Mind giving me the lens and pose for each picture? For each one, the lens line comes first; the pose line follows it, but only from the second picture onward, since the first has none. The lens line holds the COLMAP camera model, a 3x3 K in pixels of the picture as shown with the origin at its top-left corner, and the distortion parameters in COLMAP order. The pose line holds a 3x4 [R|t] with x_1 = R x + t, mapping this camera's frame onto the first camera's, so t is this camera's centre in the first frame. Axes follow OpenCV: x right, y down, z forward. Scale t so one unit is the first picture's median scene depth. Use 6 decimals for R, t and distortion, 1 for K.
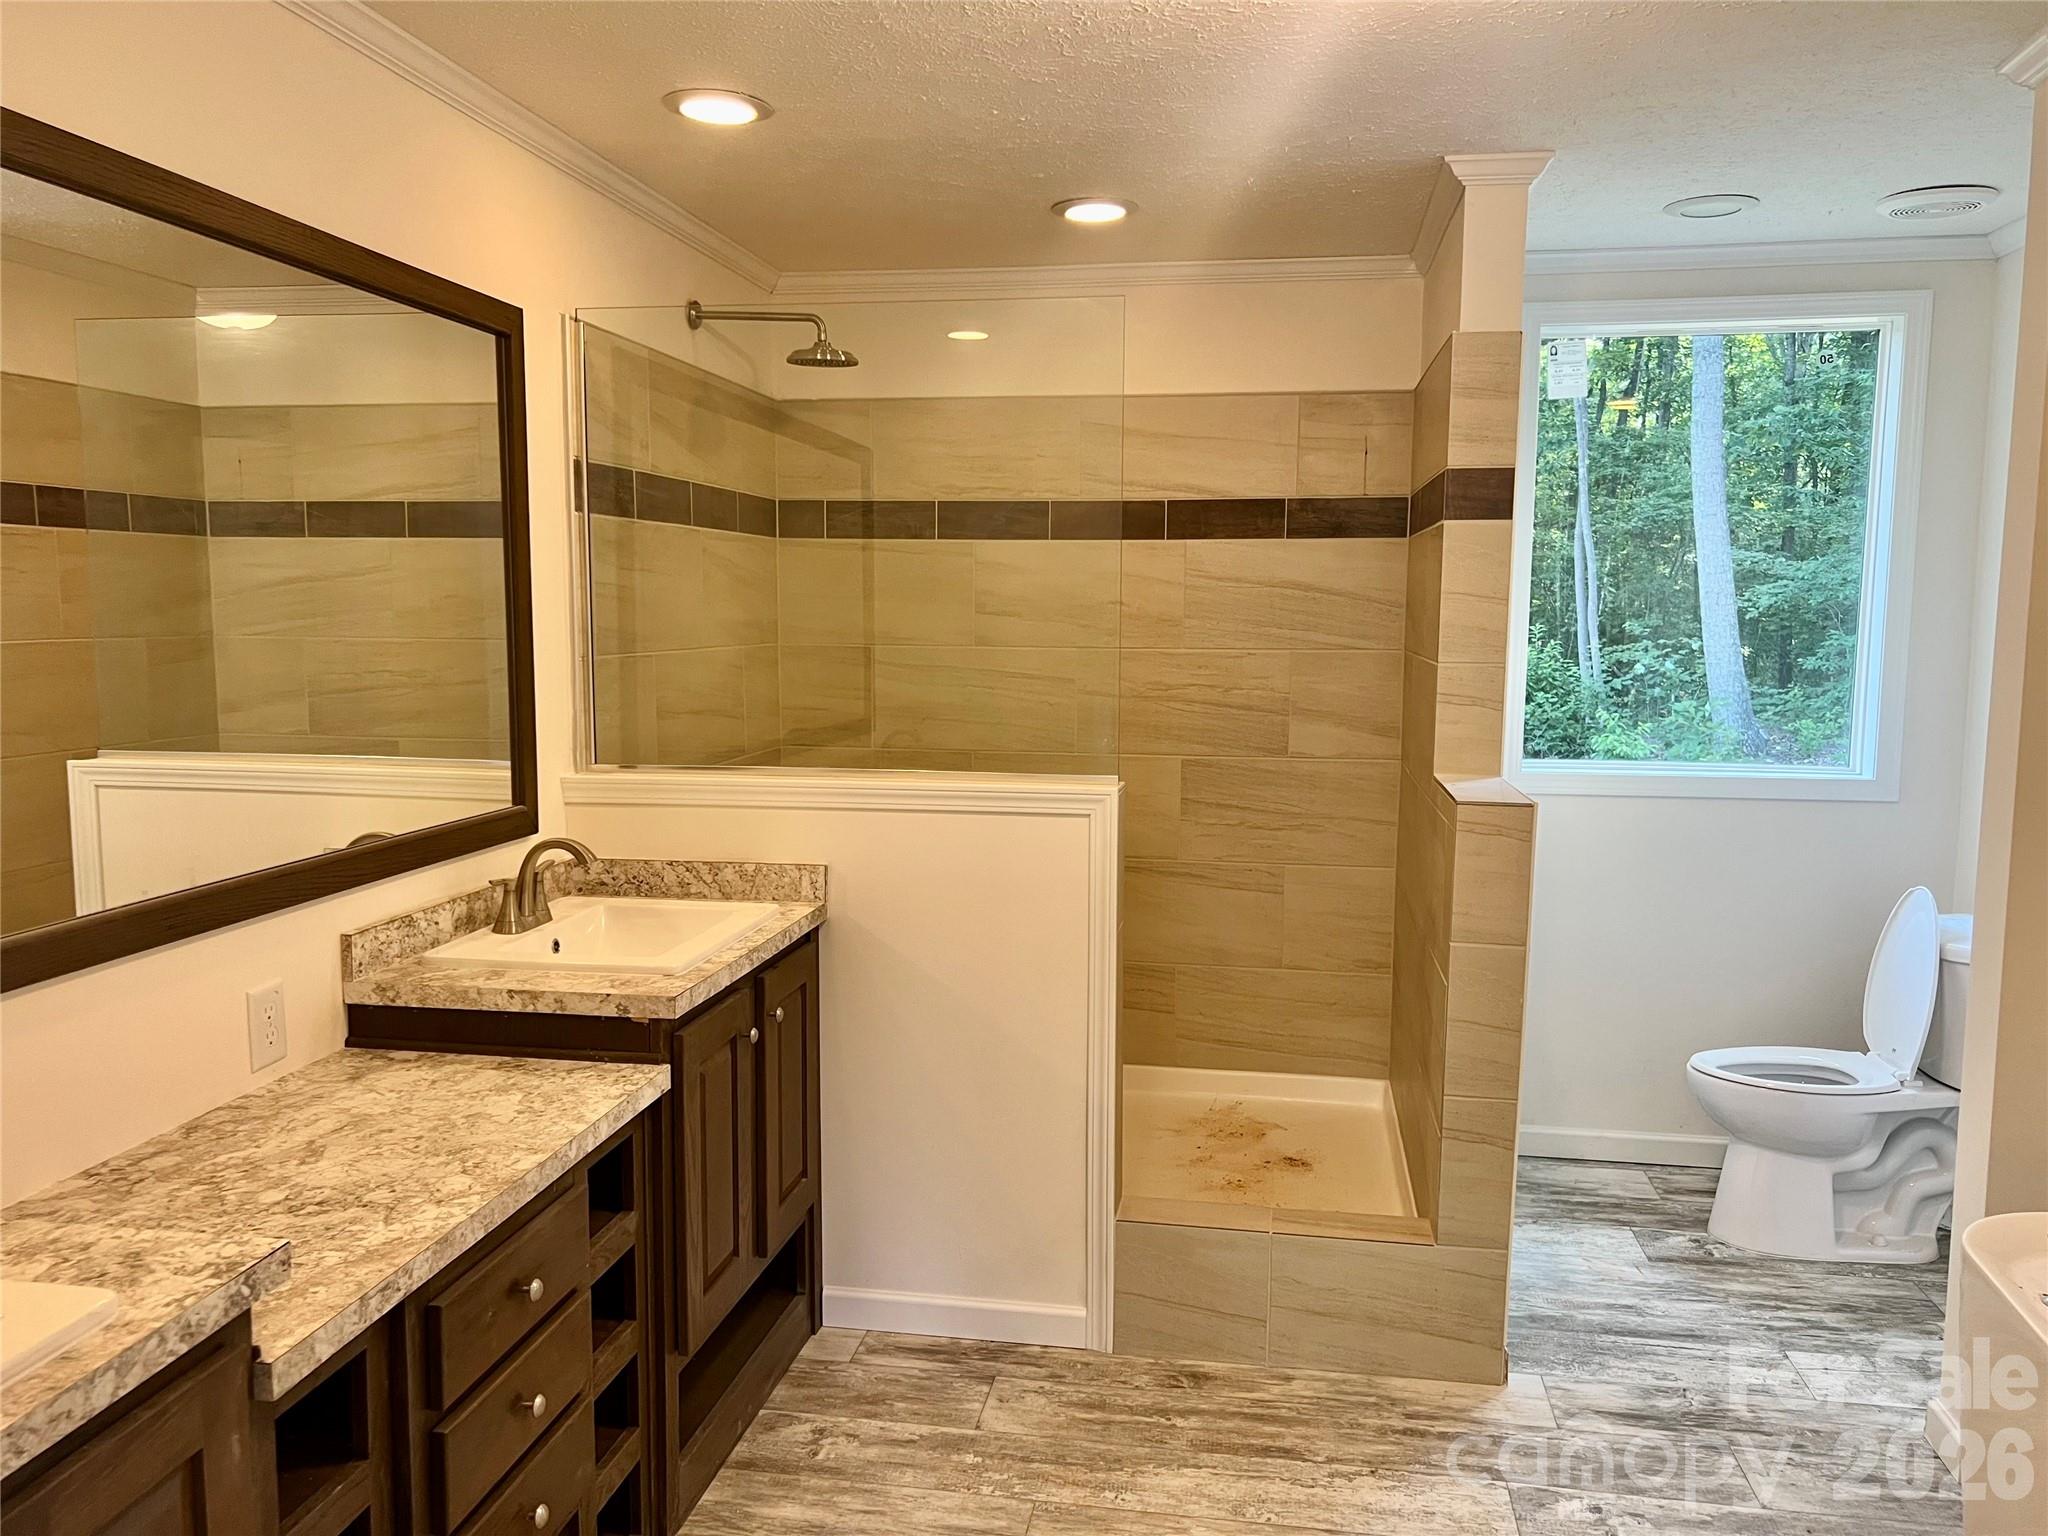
lens RADIAL K [[1530.2, 0, 1018.9], [0, 1530.2, 765.9], [0, 0, 1]] dist [0.041910, -0.028036]
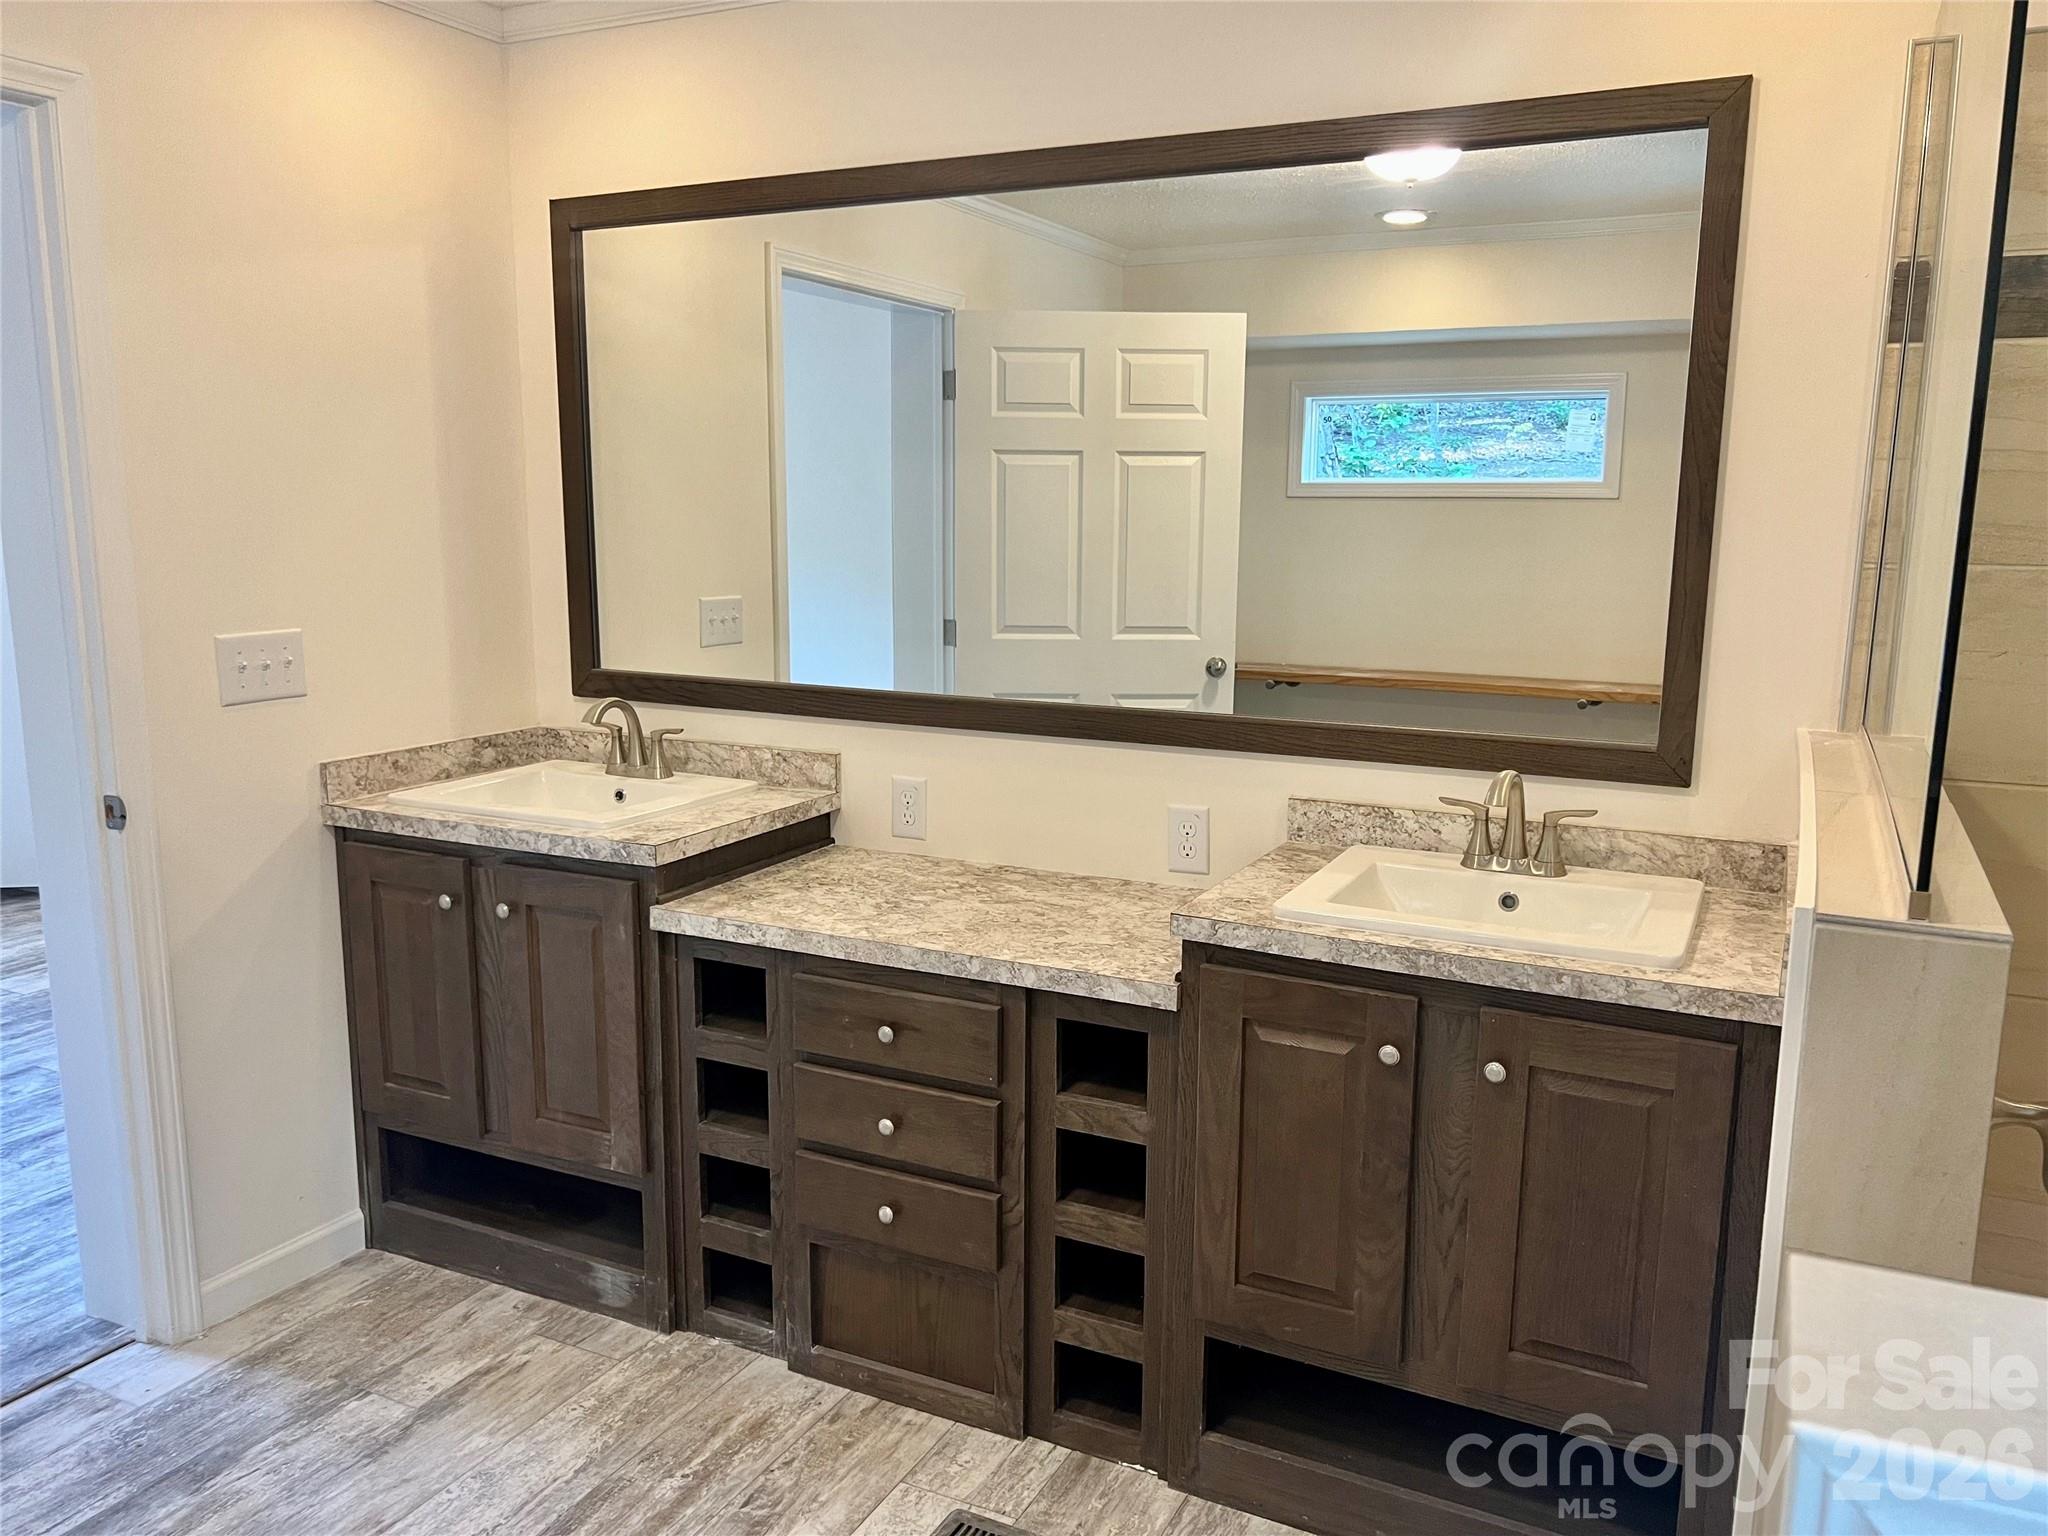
lens RADIAL K [[1530.2, 0, 1040.2], [0, 1530.2, 758.0], [0, 0, 1]] dist [0.041910, -0.028036]
pose [[-0.279563, 0.154253, -0.947655, 0.794900], [-0.102742, 0.976536, 0.189264, -0.131231], [0.954615, 0.150275, -0.257155, 1.373646]]
